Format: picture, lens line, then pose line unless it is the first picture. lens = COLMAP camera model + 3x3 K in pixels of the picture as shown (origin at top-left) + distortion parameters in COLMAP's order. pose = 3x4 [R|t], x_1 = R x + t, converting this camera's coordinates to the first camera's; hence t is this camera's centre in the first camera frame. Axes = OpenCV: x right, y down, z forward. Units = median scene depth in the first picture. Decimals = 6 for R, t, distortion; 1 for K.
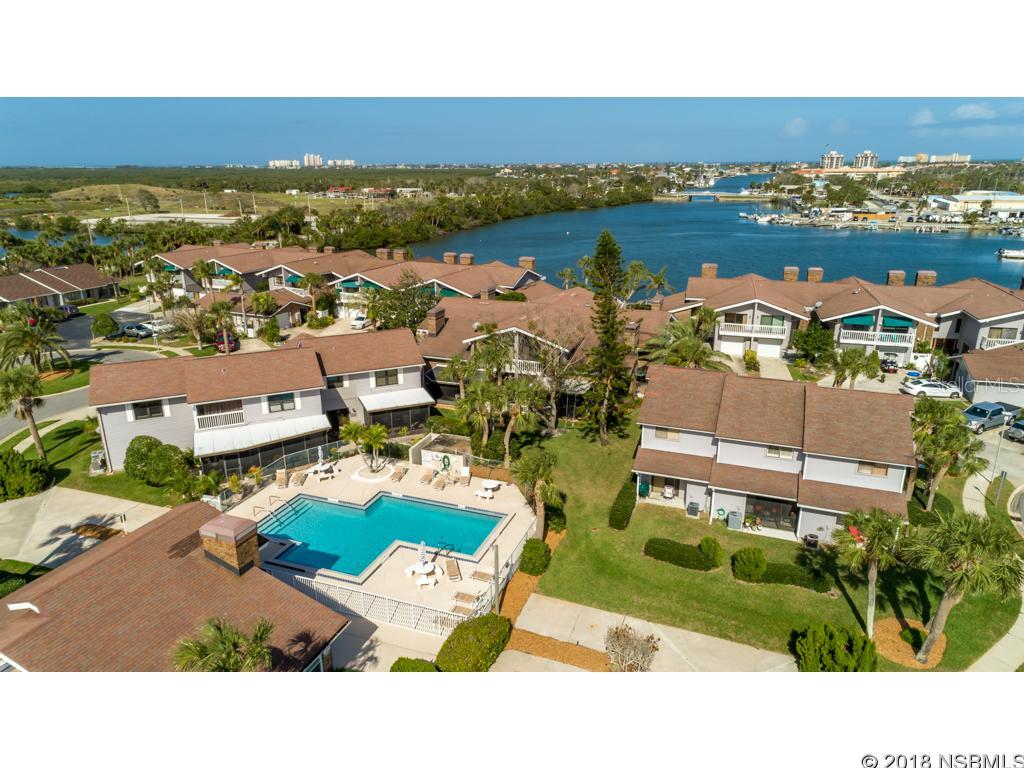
lens RADIAL K [[715.9, 0, 516.8], [0, 715.9, 385.2], [0, 0, 1]] dist [0.024844, 0.003457]
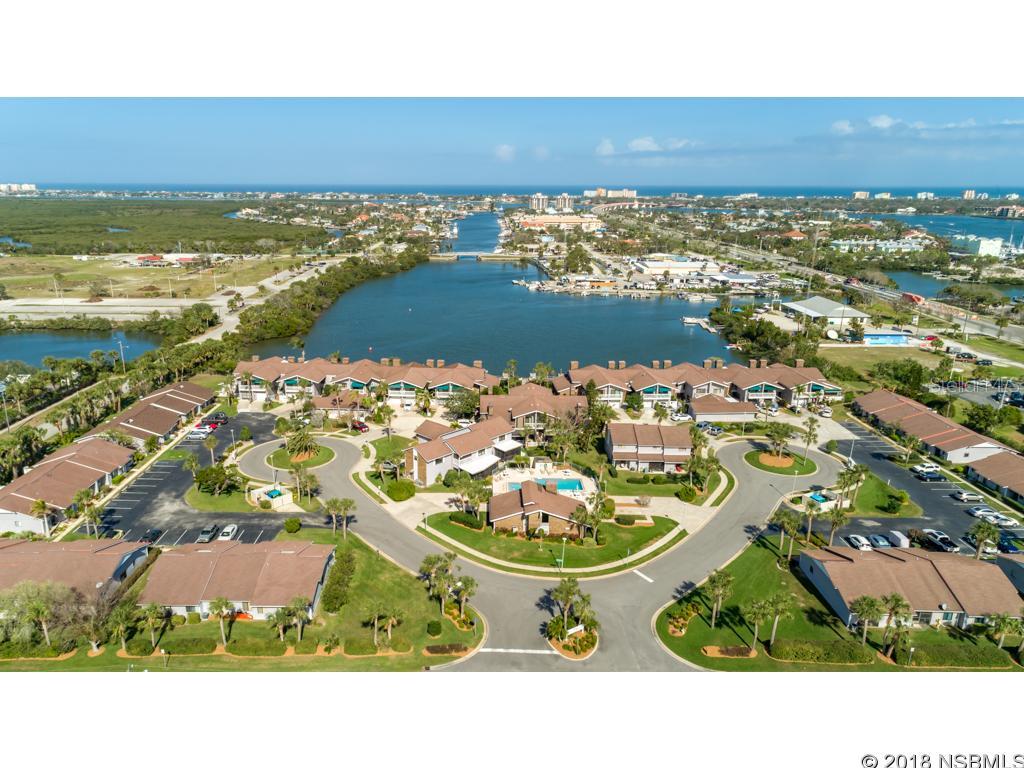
lens RADIAL K [[715.9, 0, 511.8], [0, 715.9, 383.8], [0, 0, 1]] dist [0.024844, 0.003457]
pose [[0.929906, -0.087217, 0.357306, -0.792592], [0.097320, 0.995199, -0.010356, -0.129958], [-0.354688, 0.044403, 0.933930, -1.046775]]
